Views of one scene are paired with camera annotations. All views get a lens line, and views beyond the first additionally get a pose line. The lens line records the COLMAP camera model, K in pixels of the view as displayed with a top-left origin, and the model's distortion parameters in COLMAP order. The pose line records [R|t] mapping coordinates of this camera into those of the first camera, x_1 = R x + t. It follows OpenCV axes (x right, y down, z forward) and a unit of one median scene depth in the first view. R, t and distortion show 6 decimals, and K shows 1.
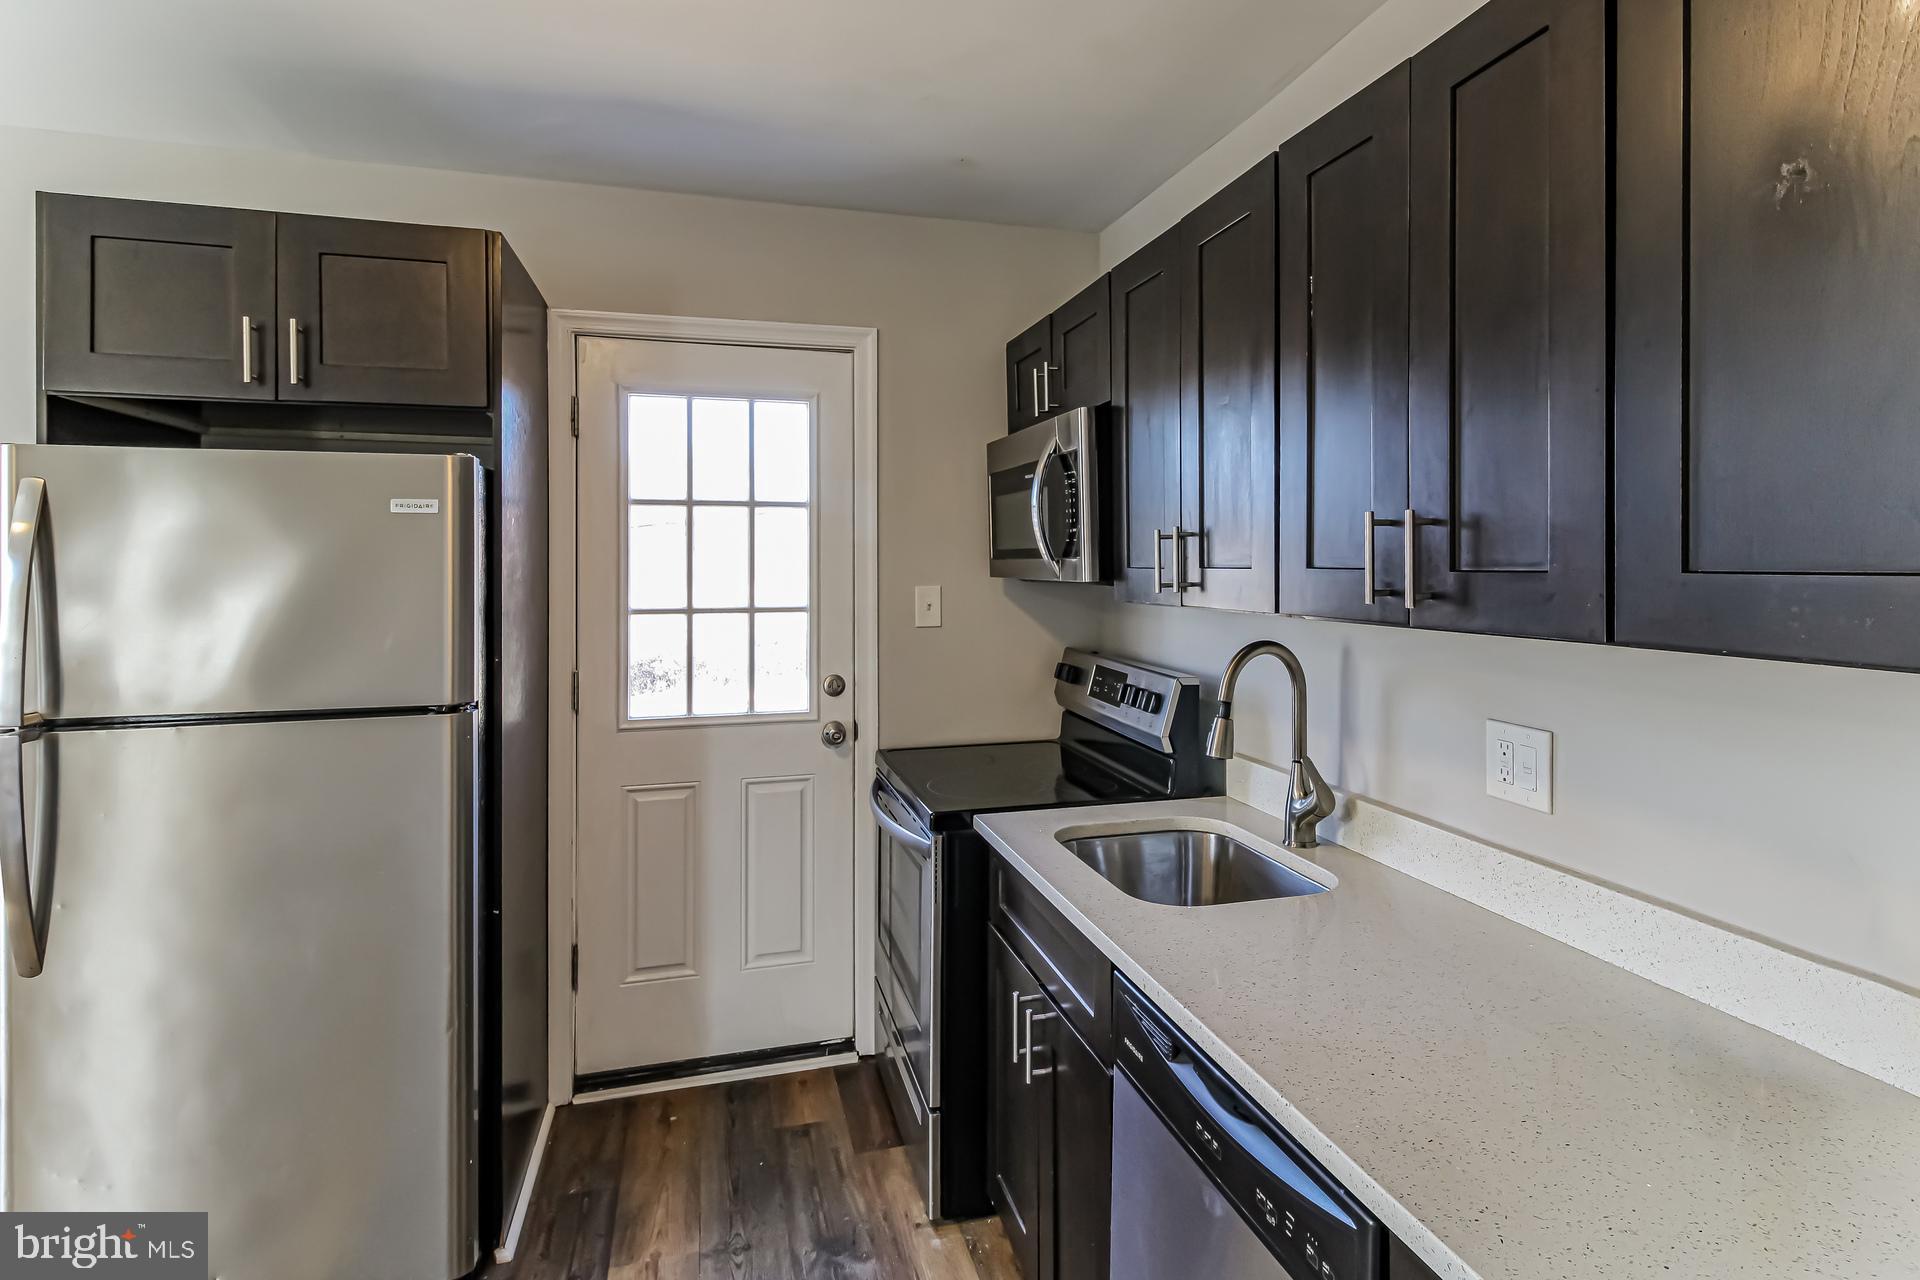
lens RADIAL K [[1014.2, 0, 1005.6], [0, 1014.2, 572.5], [0, 0, 1]] dist [0.005920, 0.000231]
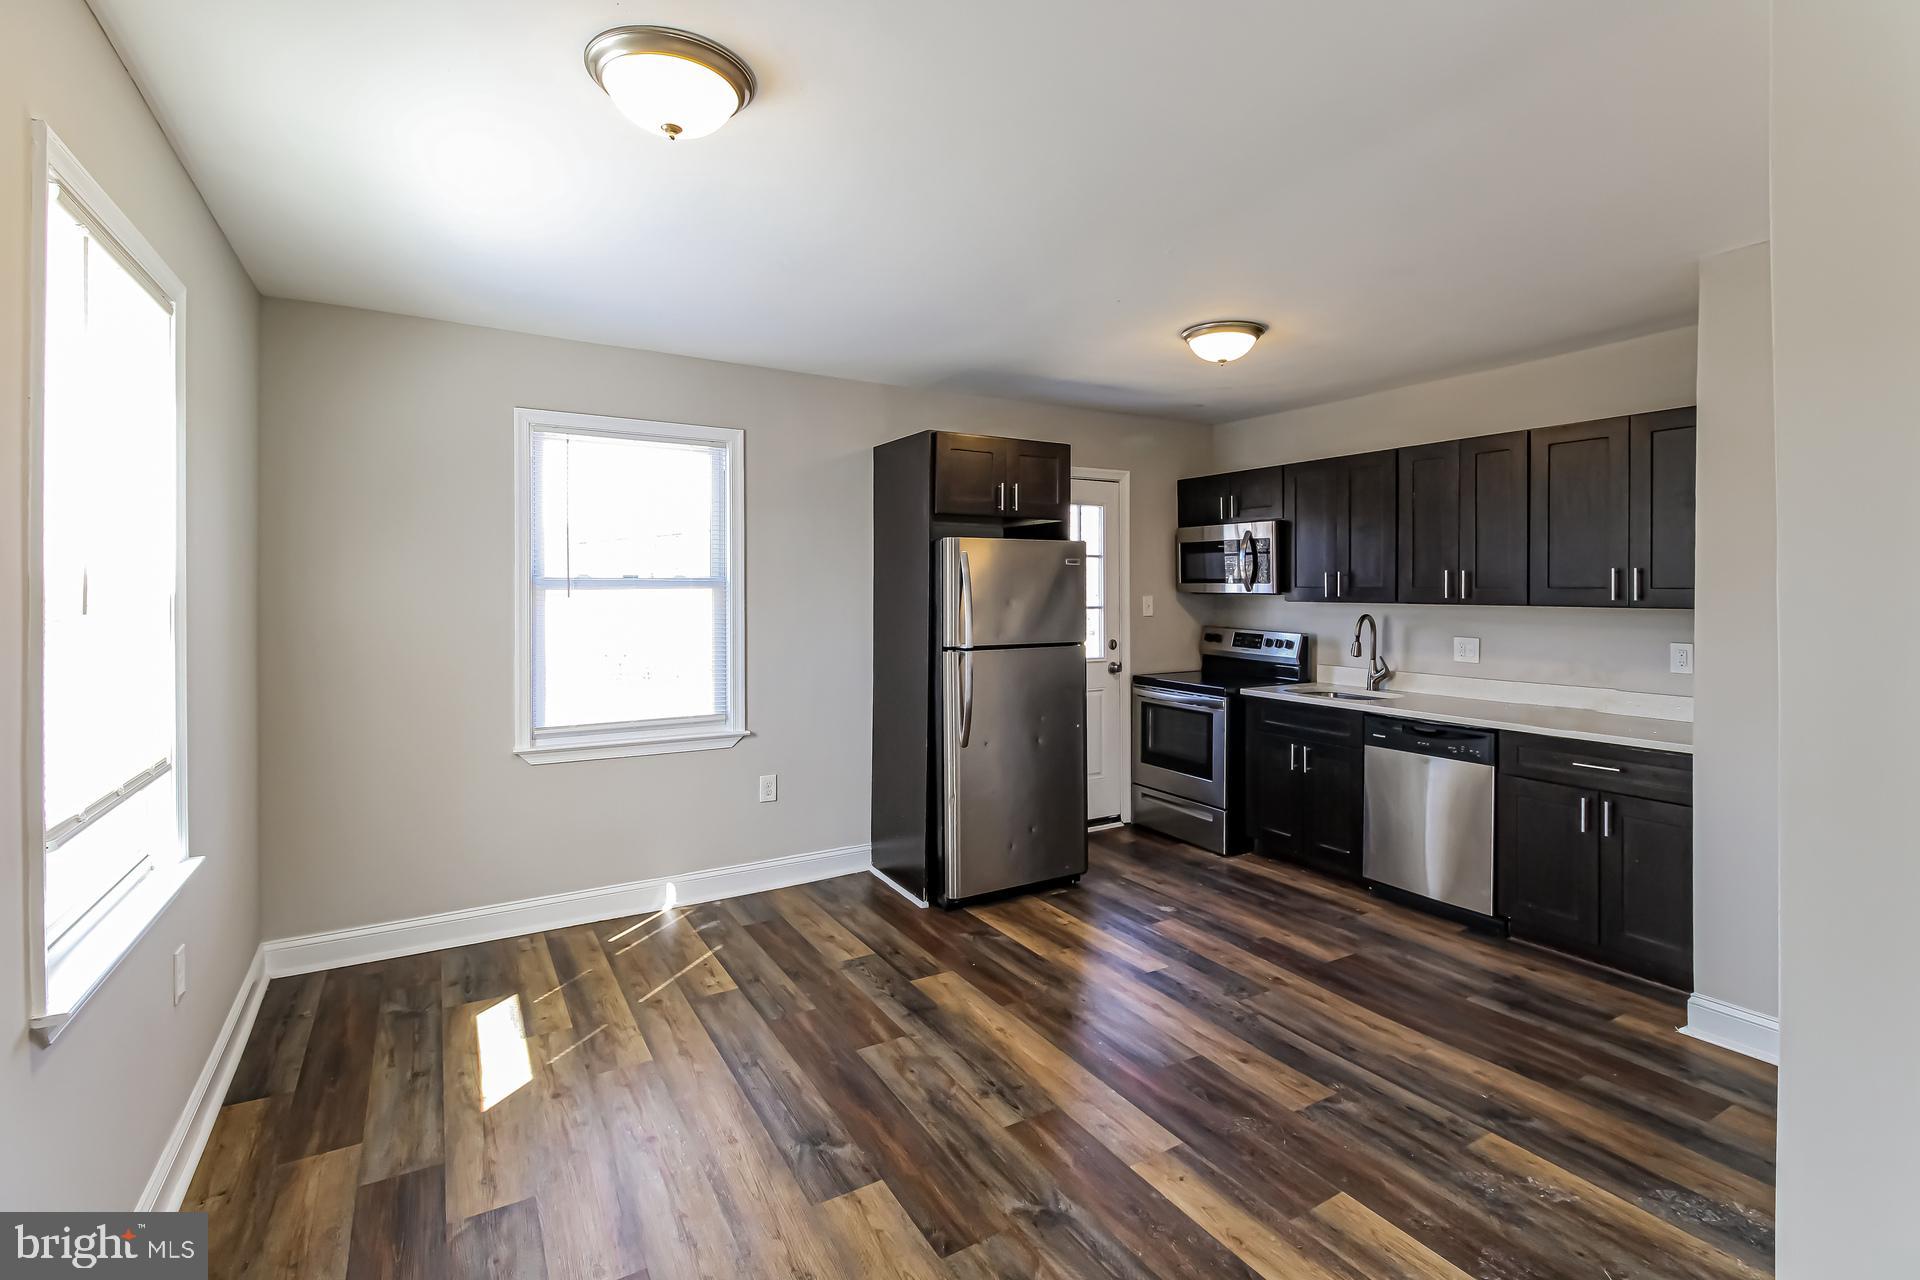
lens RADIAL K [[895.1, 0, 982.1], [0, 895.1, 590.7], [0, 0, 1]] dist [-0.020400, -0.001374]
pose [[0.965410, 0.004544, 0.260698, -1.013393], [-0.003024, 0.999976, -0.006234, 0.016796], [-0.260721, 0.005230, 0.965400, -0.770041]]
